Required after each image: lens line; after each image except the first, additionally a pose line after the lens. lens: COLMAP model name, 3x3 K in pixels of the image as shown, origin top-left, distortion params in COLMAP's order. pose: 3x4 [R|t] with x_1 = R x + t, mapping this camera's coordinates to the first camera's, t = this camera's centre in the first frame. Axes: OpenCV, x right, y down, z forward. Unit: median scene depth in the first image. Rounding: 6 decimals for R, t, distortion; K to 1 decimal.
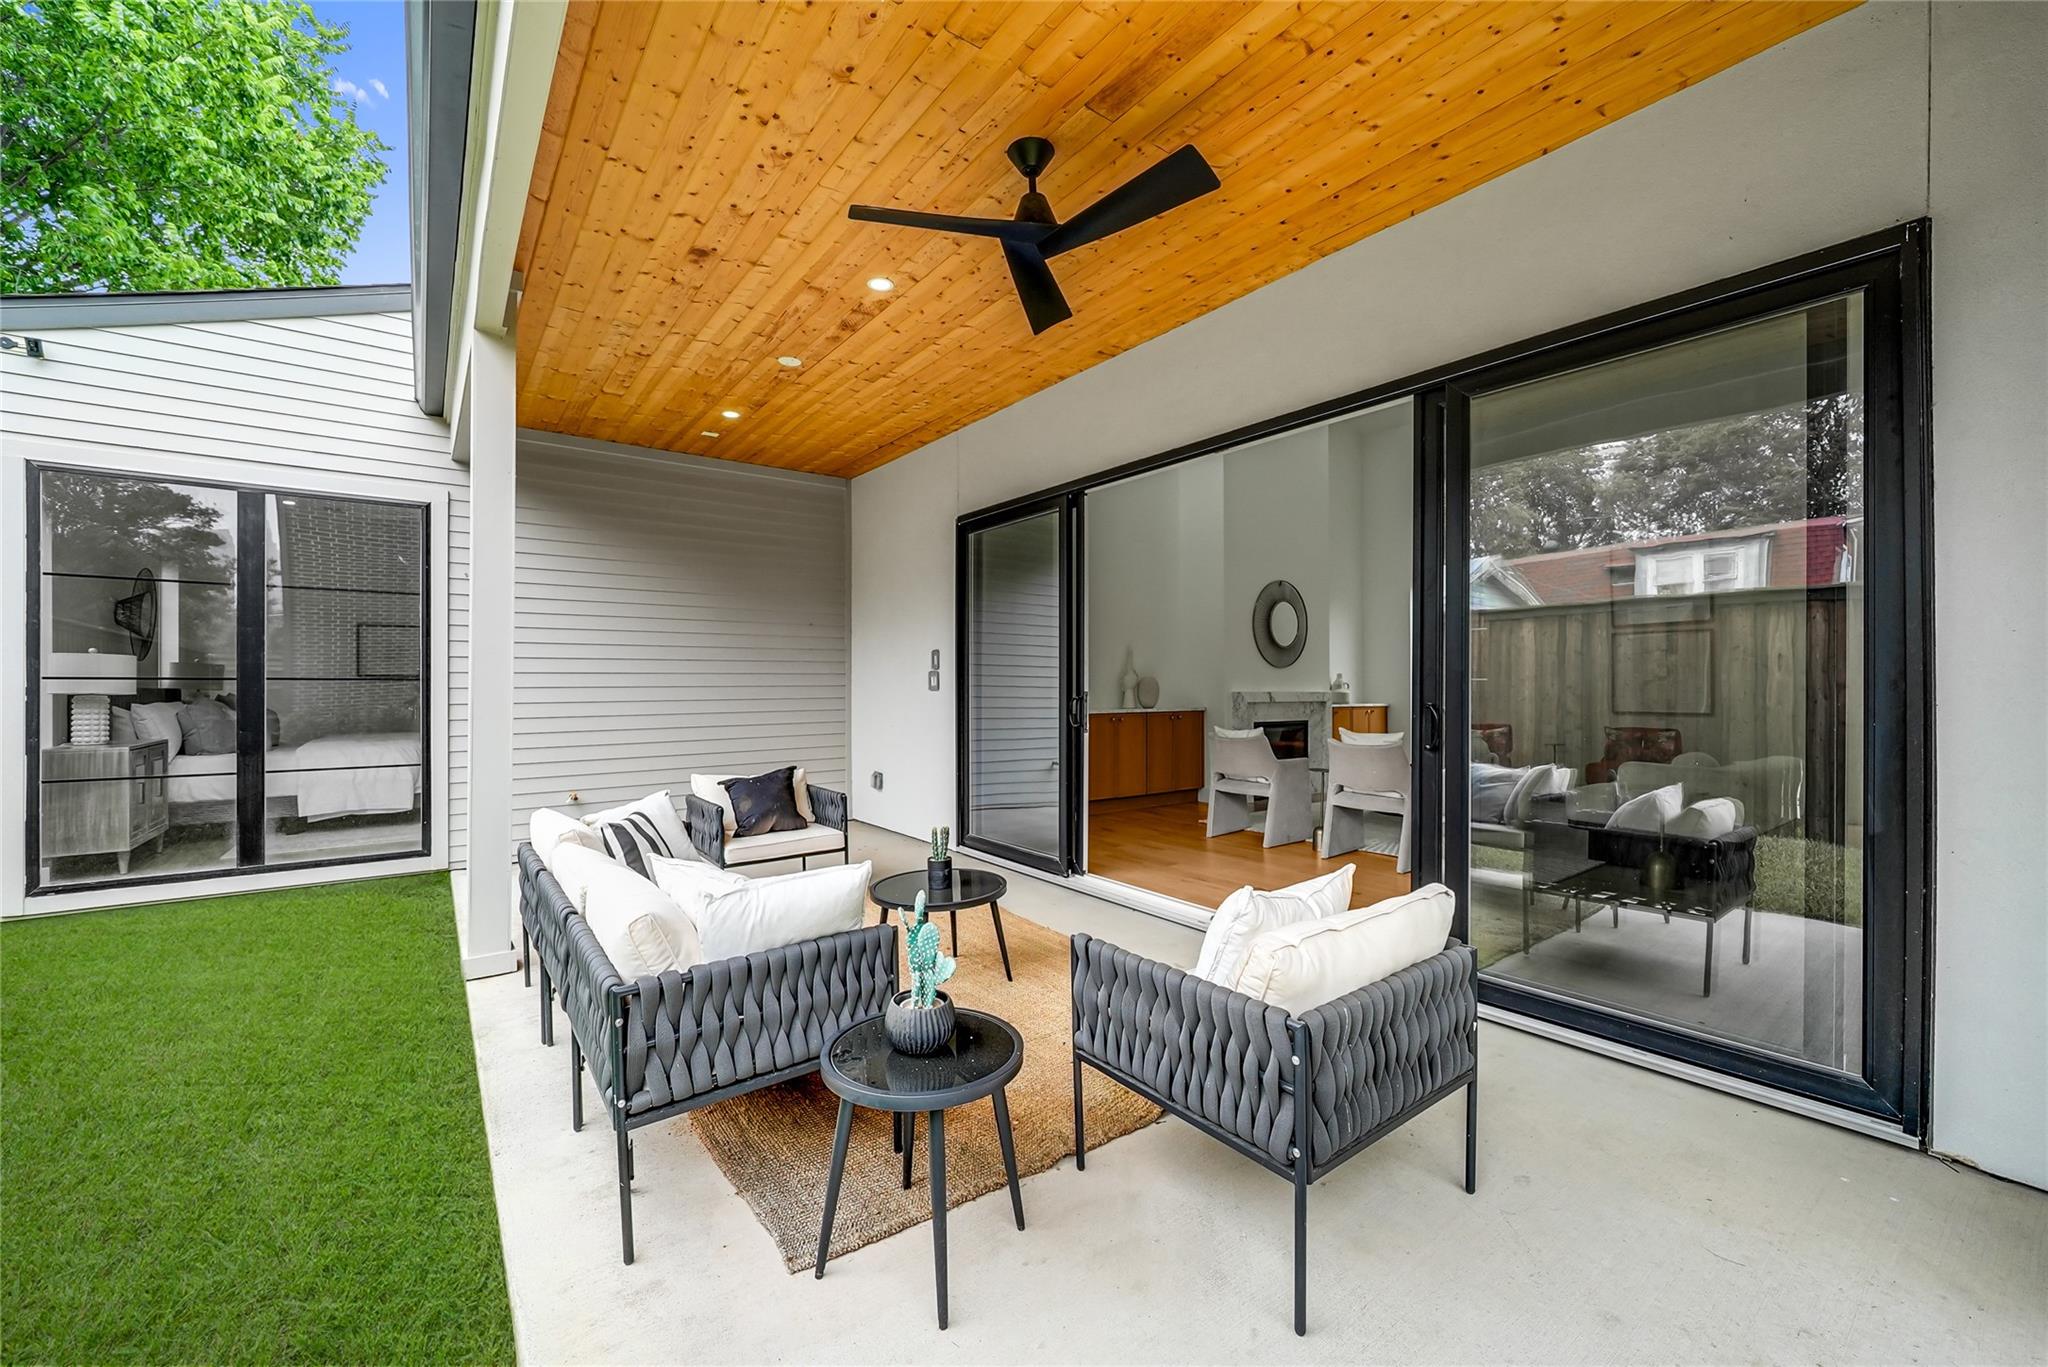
lens RADIAL K [[823.1, 0, 1030.0], [0, 823.1, 688.9], [0, 0, 1]] dist [-0.002582, -0.000267]
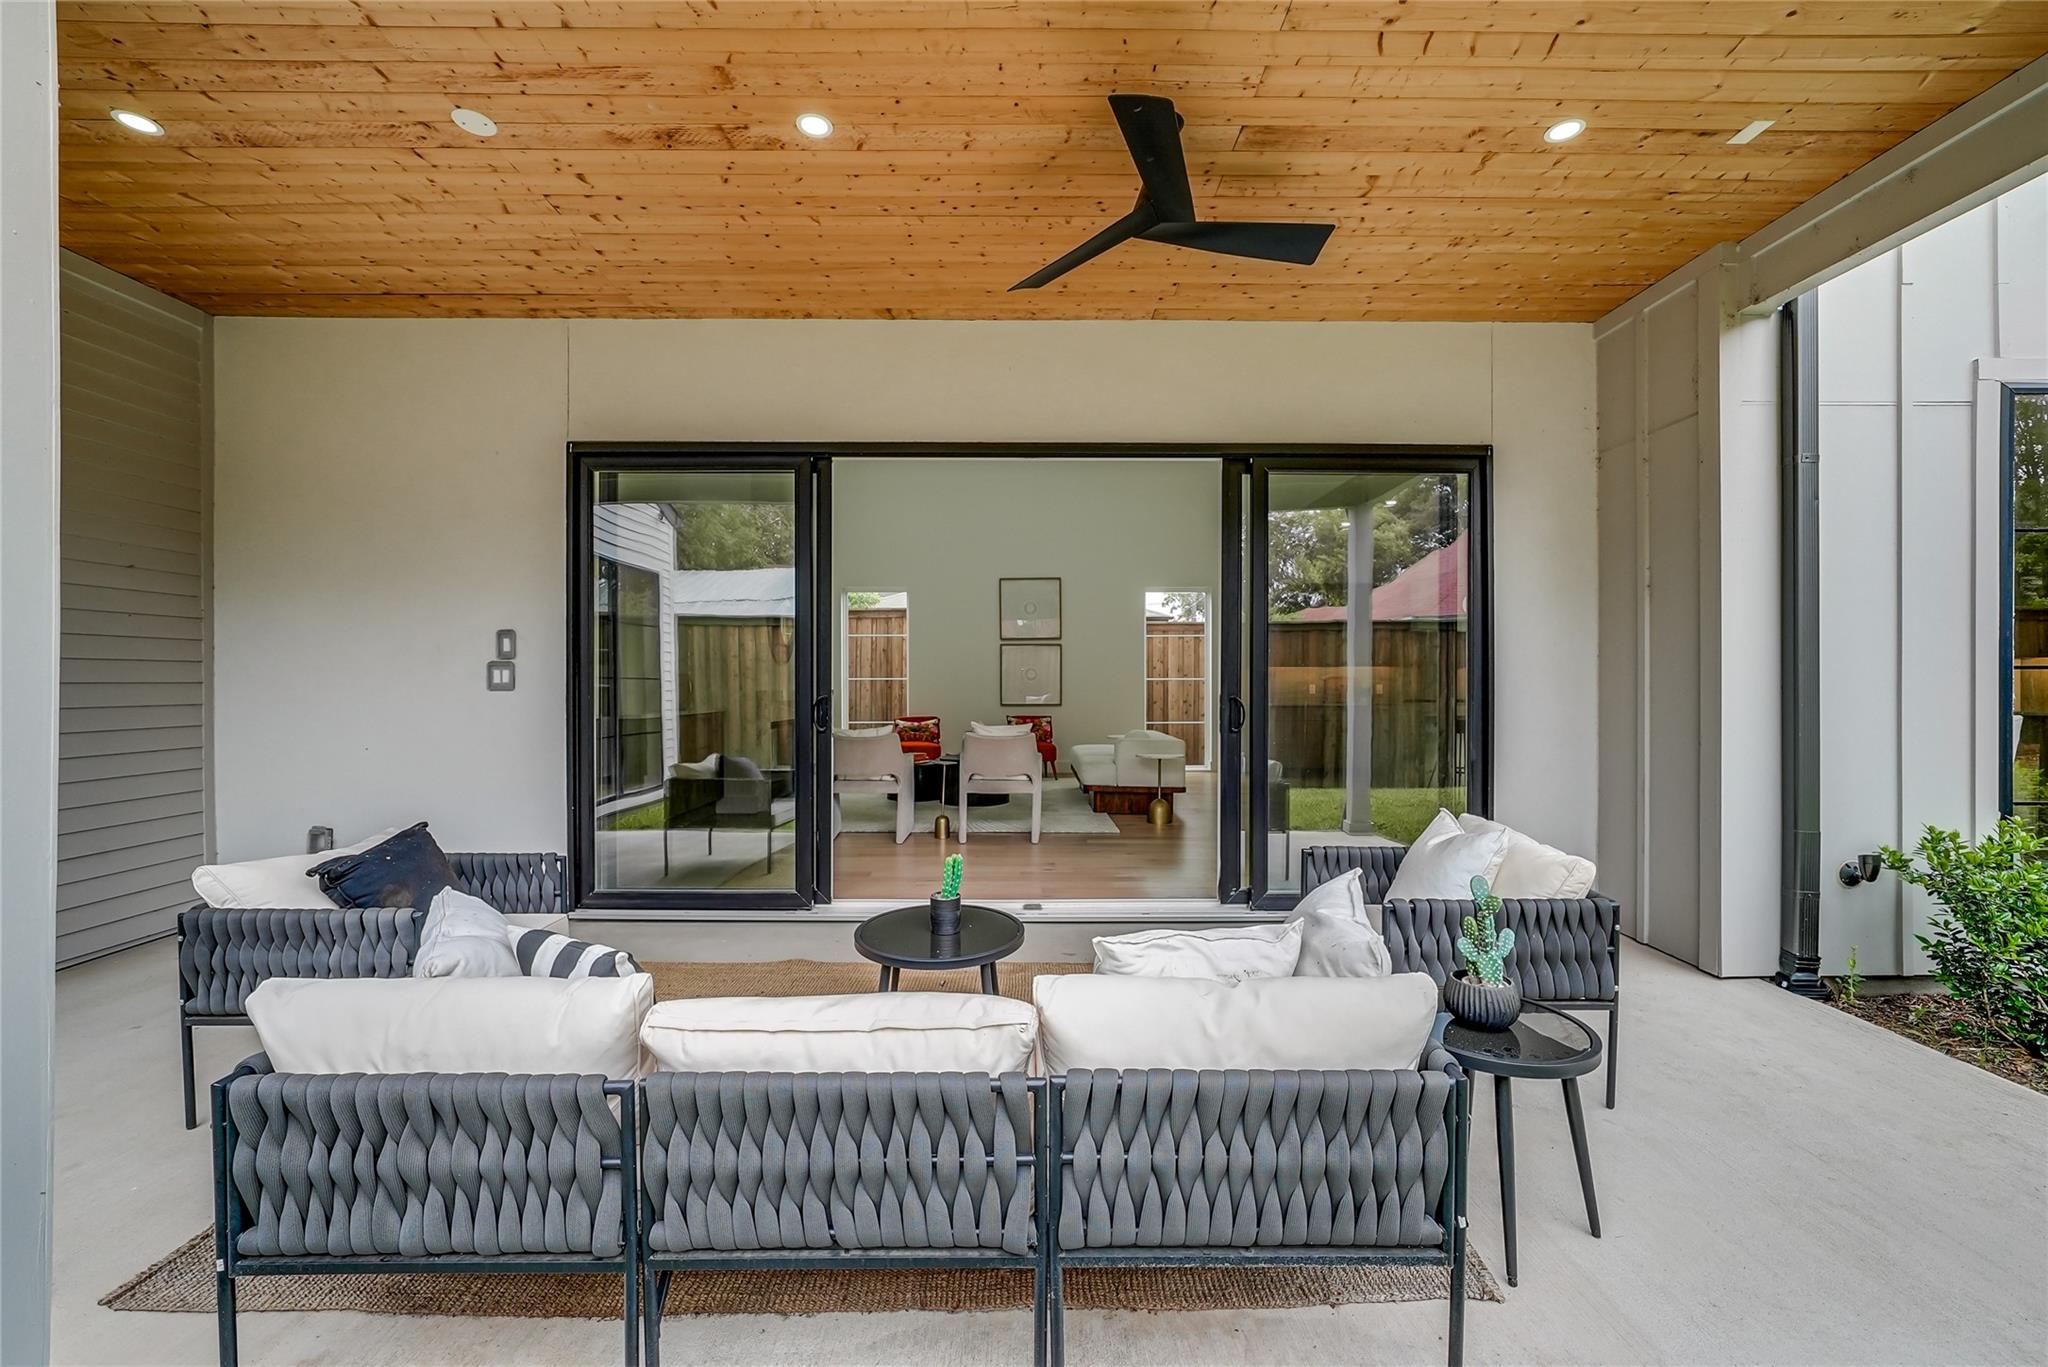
lens RADIAL K [[823.1, 0, 1030.0], [0, 823.1, 698.3], [0, 0, 1]] dist [-0.002582, -0.000267]
pose [[0.582921, -0.010214, 0.812465, -0.482558], [0.004937, 0.999947, 0.009030, 0.005305], [-0.812514, -0.001253, 0.582941, 0.305971]]
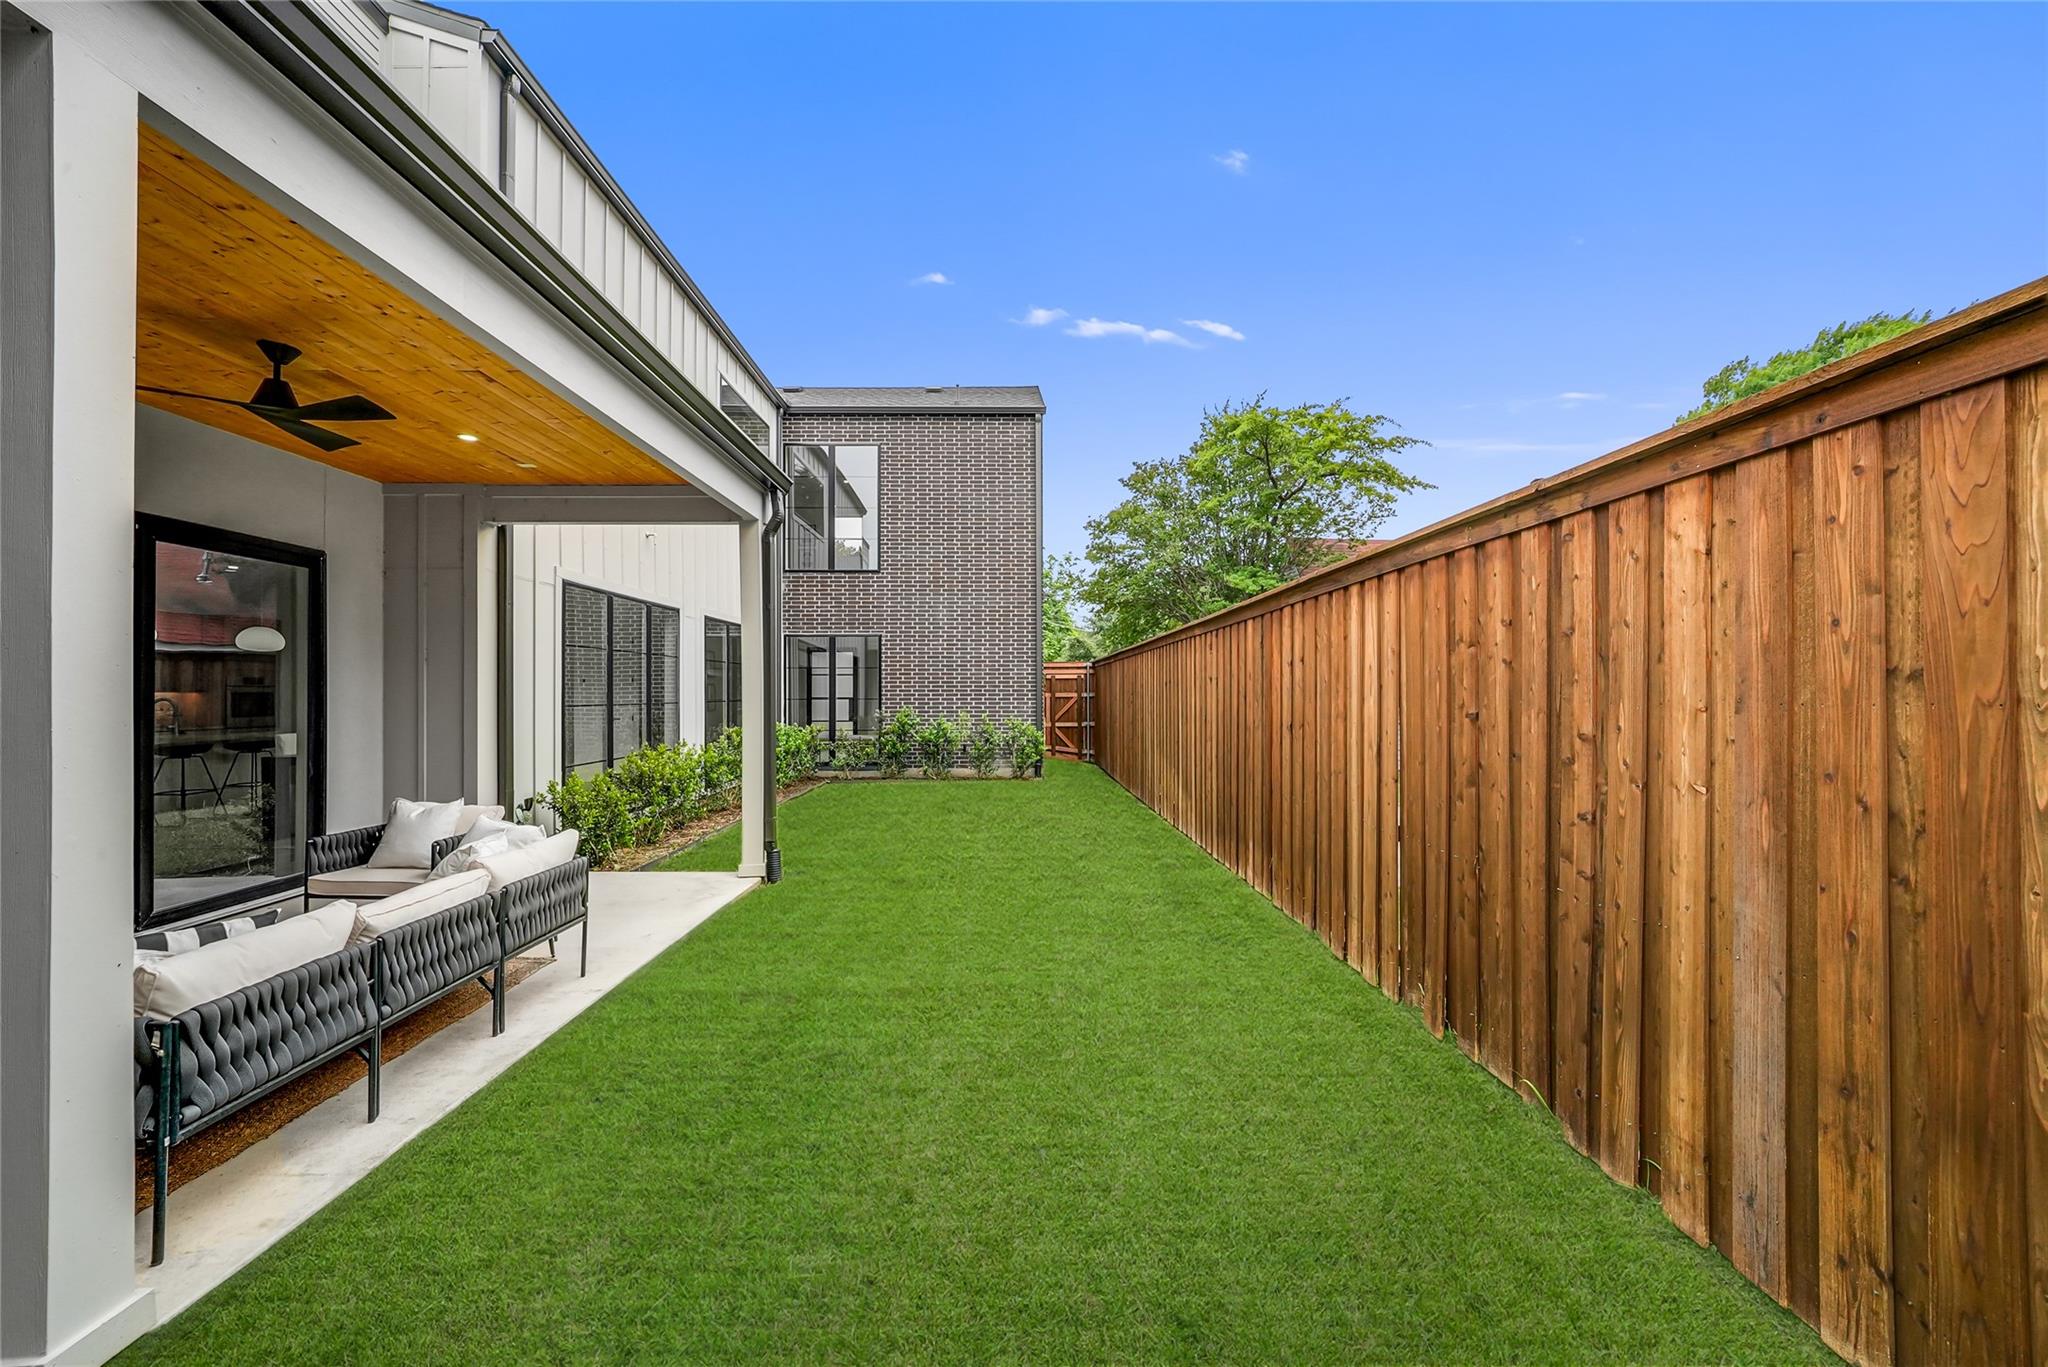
lens RADIAL K [[823.1, 0, 1023.7], [0, 823.1, 691.1], [0, 0, 1]] dist [-0.002582, -0.000267]
pose [[-0.808208, 0.003689, 0.588886, -1.036809], [0.004870, 0.999988, 0.000420, -0.034560], [-0.588877, 0.003207, -0.808216, 0.767363]]
